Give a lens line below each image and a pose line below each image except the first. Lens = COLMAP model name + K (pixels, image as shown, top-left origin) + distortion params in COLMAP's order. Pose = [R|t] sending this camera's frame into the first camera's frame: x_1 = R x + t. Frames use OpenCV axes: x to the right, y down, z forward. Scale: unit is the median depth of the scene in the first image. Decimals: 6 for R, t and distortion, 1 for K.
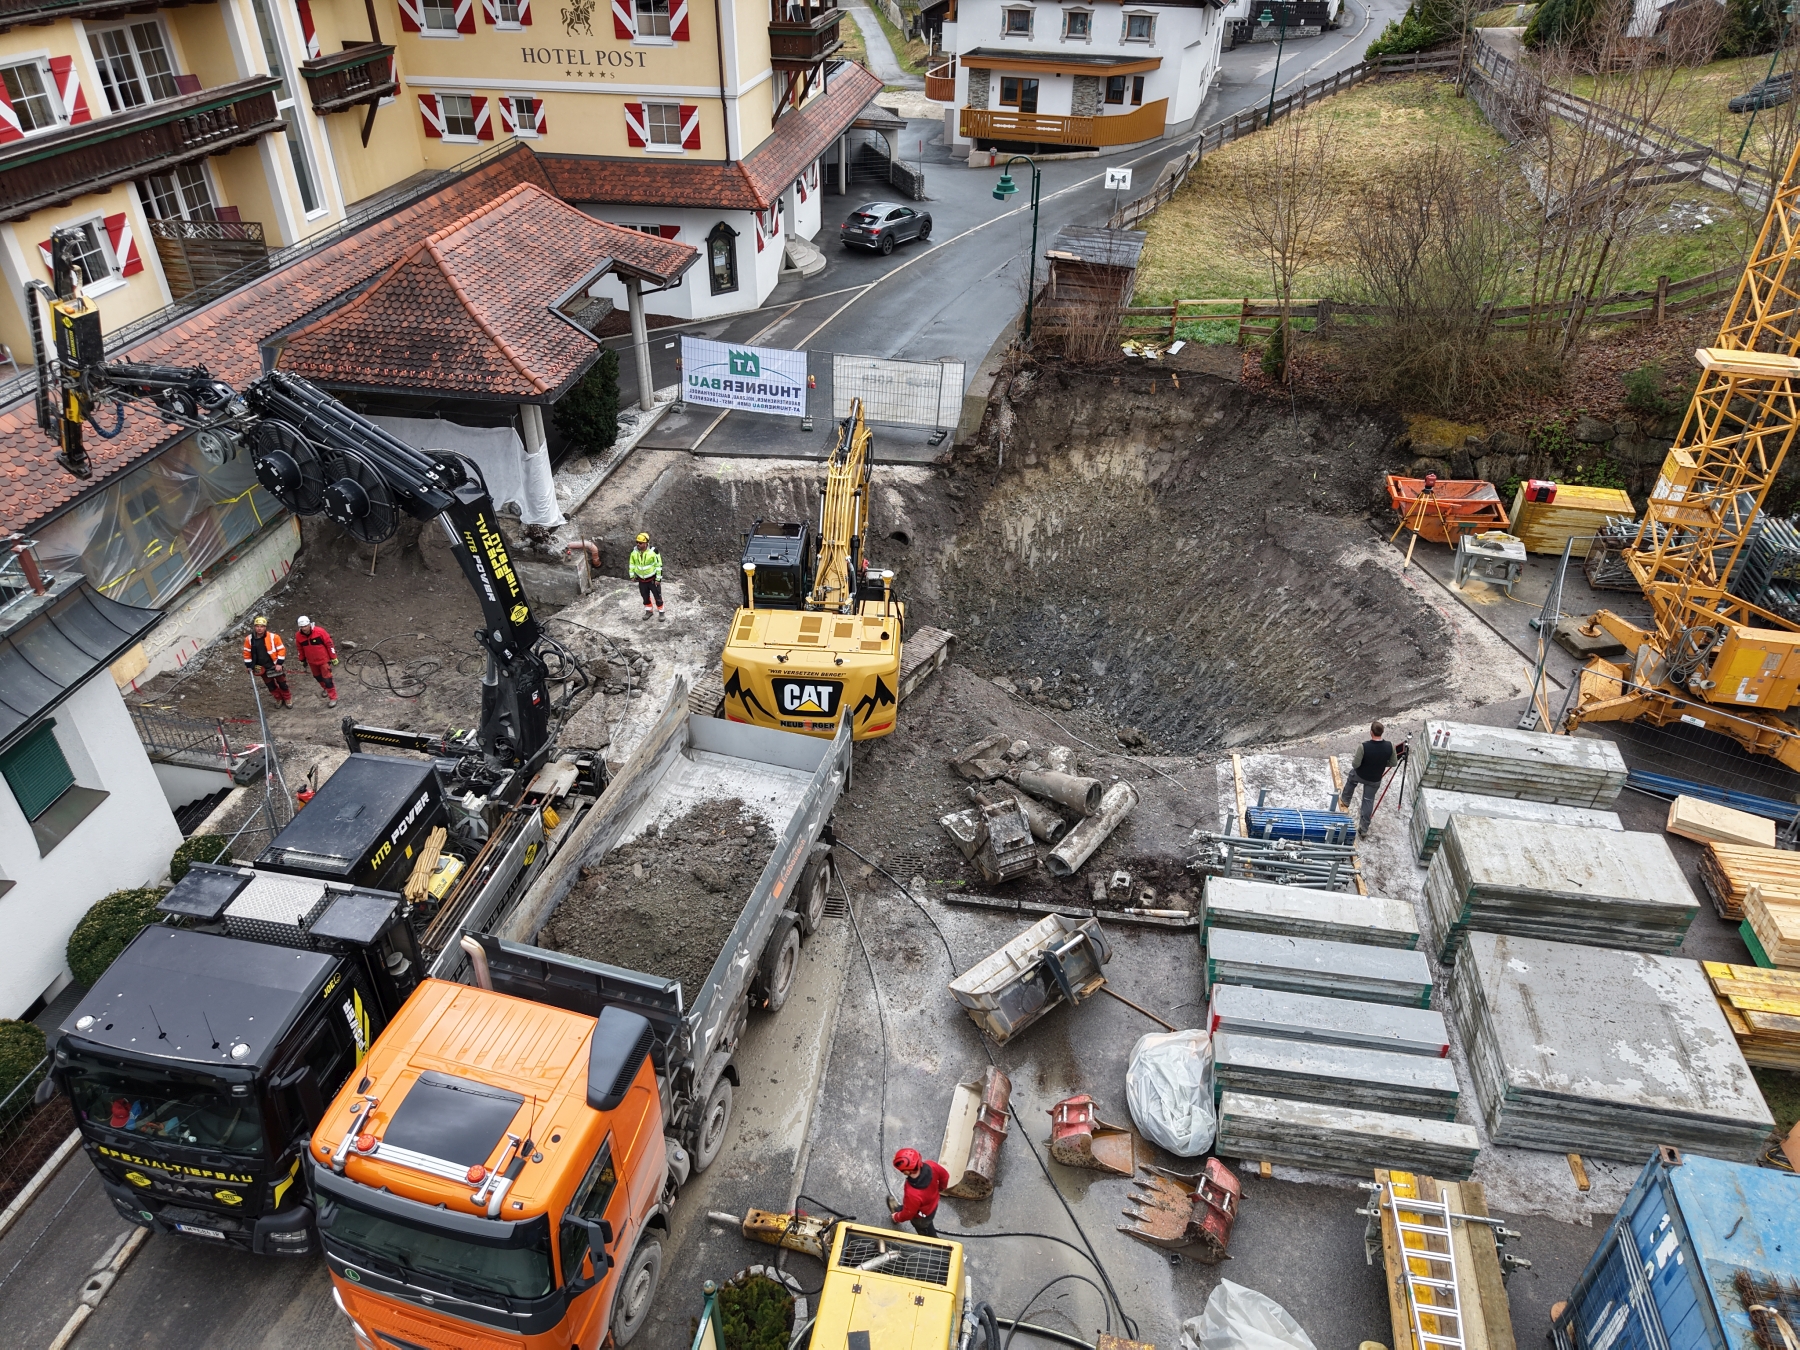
lens RADIAL K [[1206.3, 0, 897.1], [0, 1206.3, 668.5], [0, 0, 1]] dist [0.018688, -0.016805]
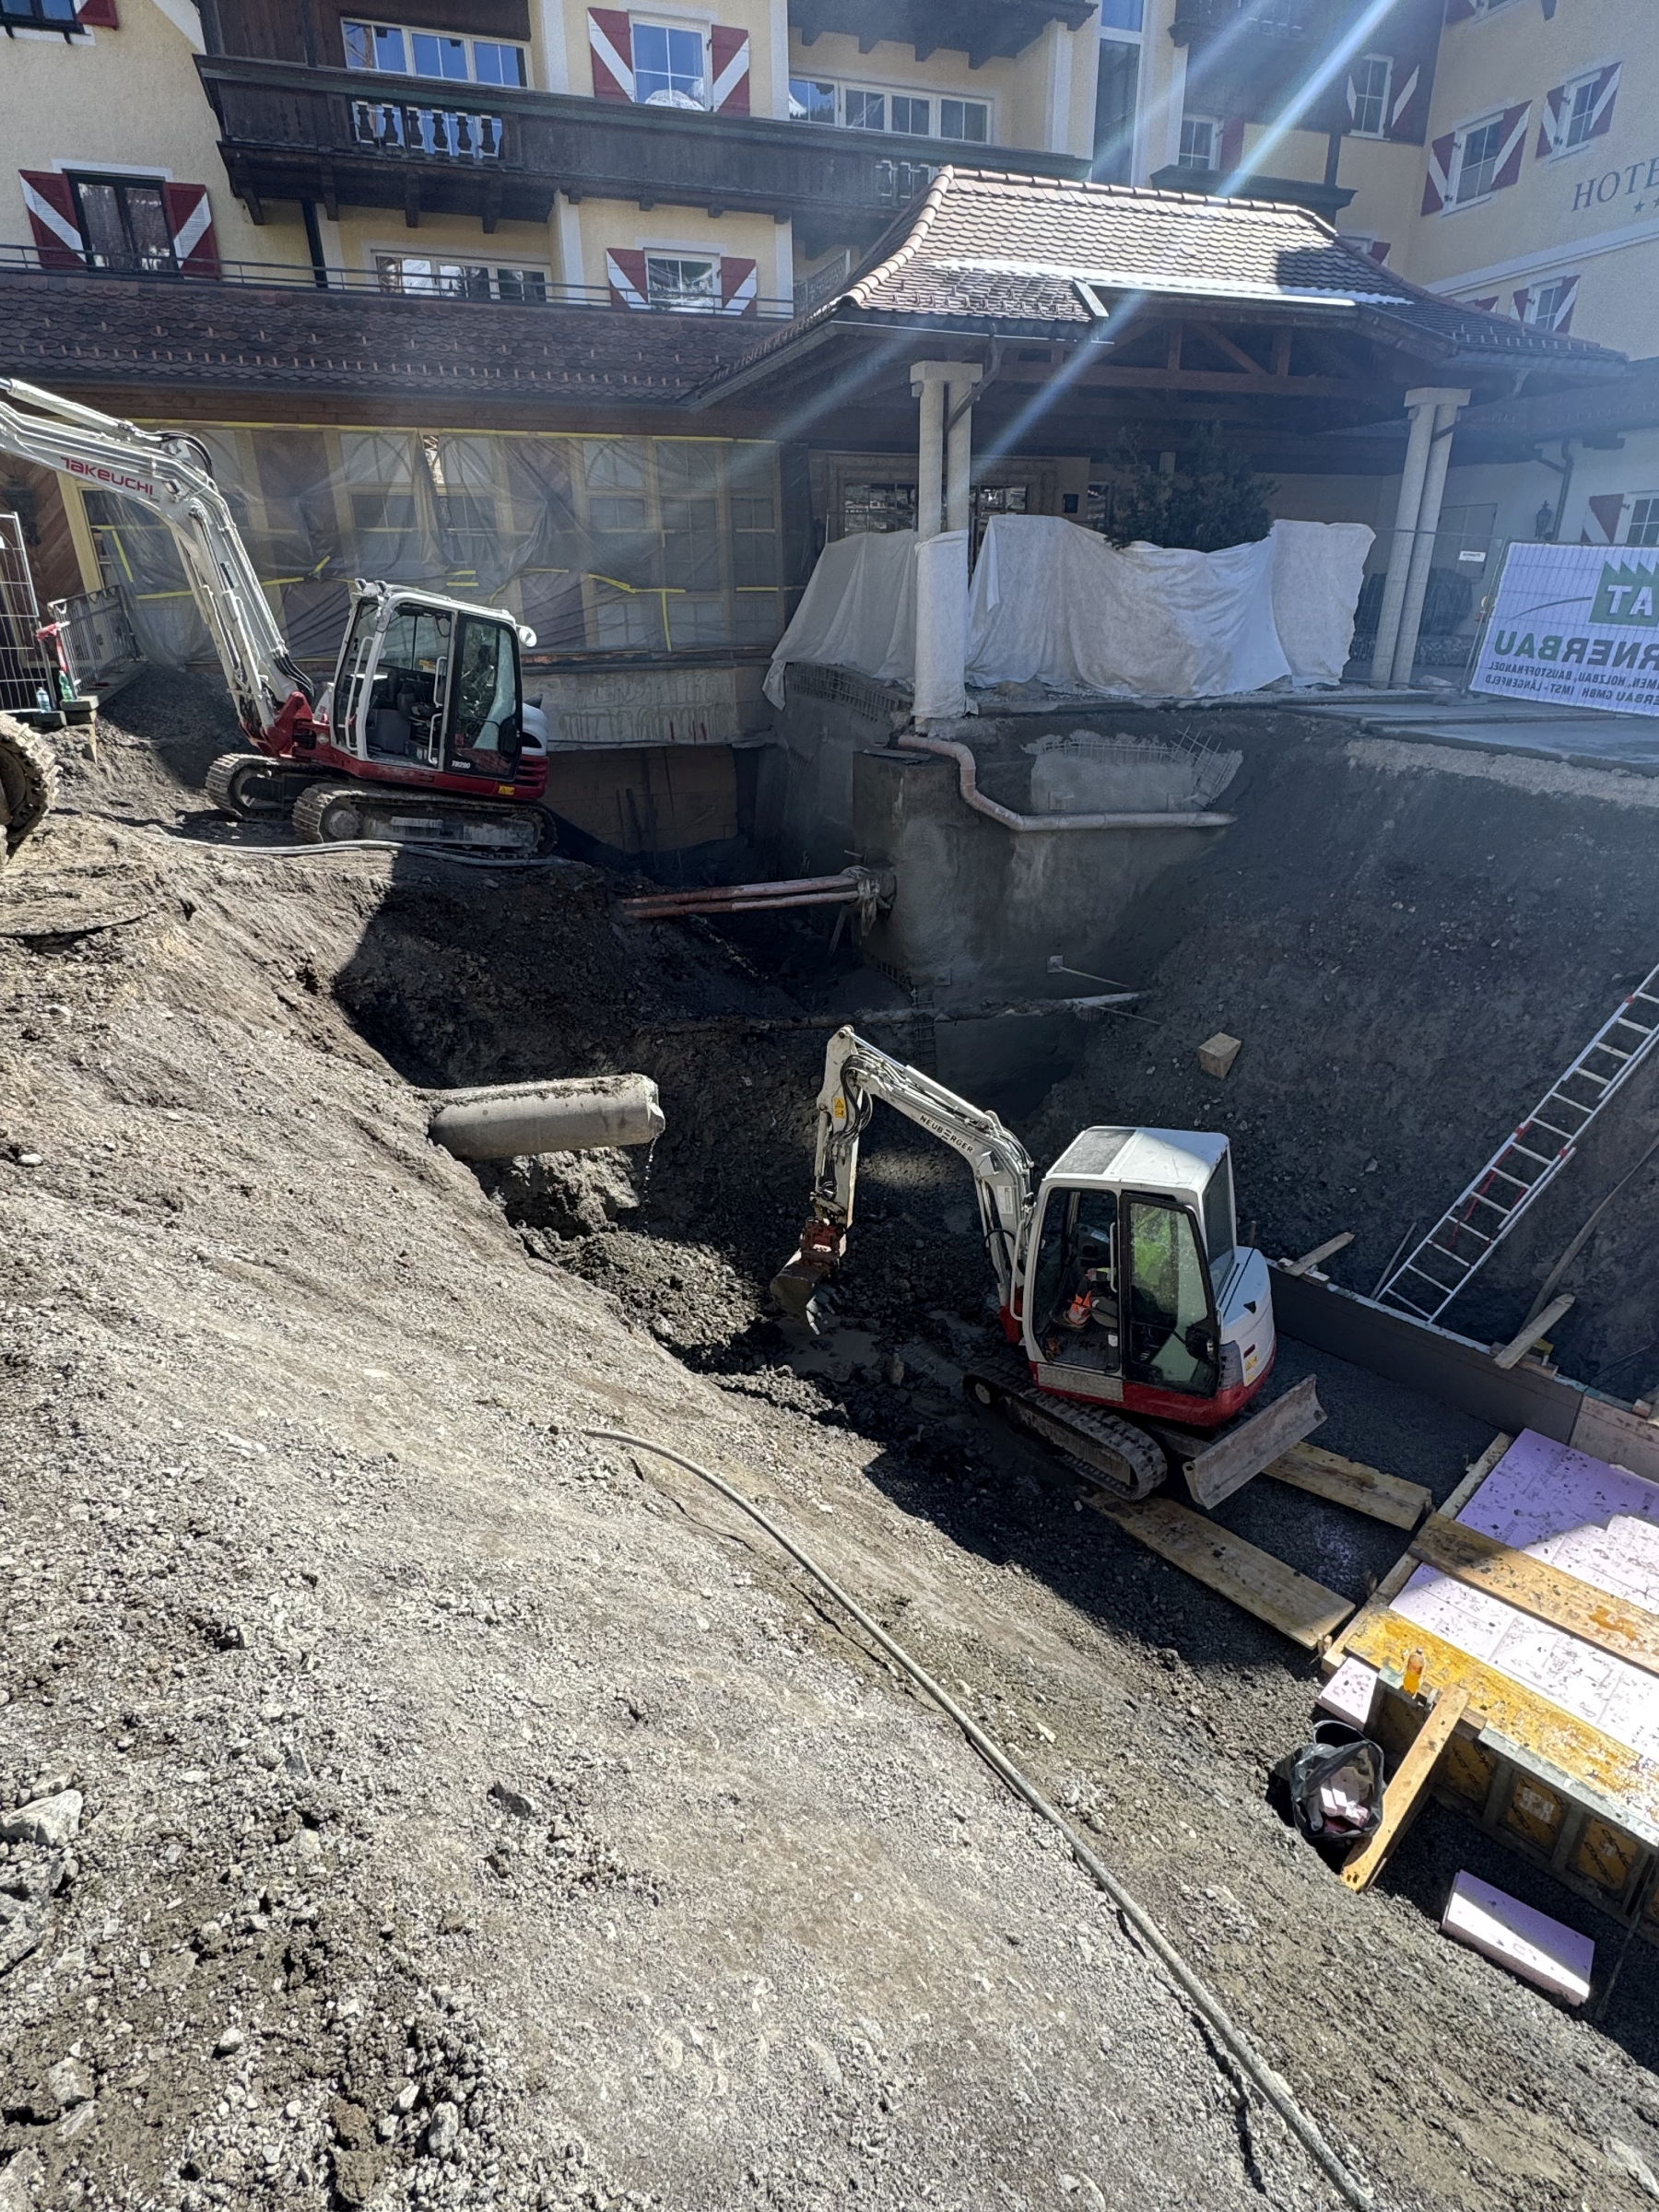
lens RADIAL K [[1131.7, 0, 817.6], [0, 1131.7, 1030.2], [0, 0, 1]] dist [0.050896, -0.016498]
pose [[0.470524, 0.302307, -0.828986, 0.162575], [-0.472788, 0.879616, 0.052420, -0.004135], [0.745036, 0.367270, 0.556808, 0.804482]]
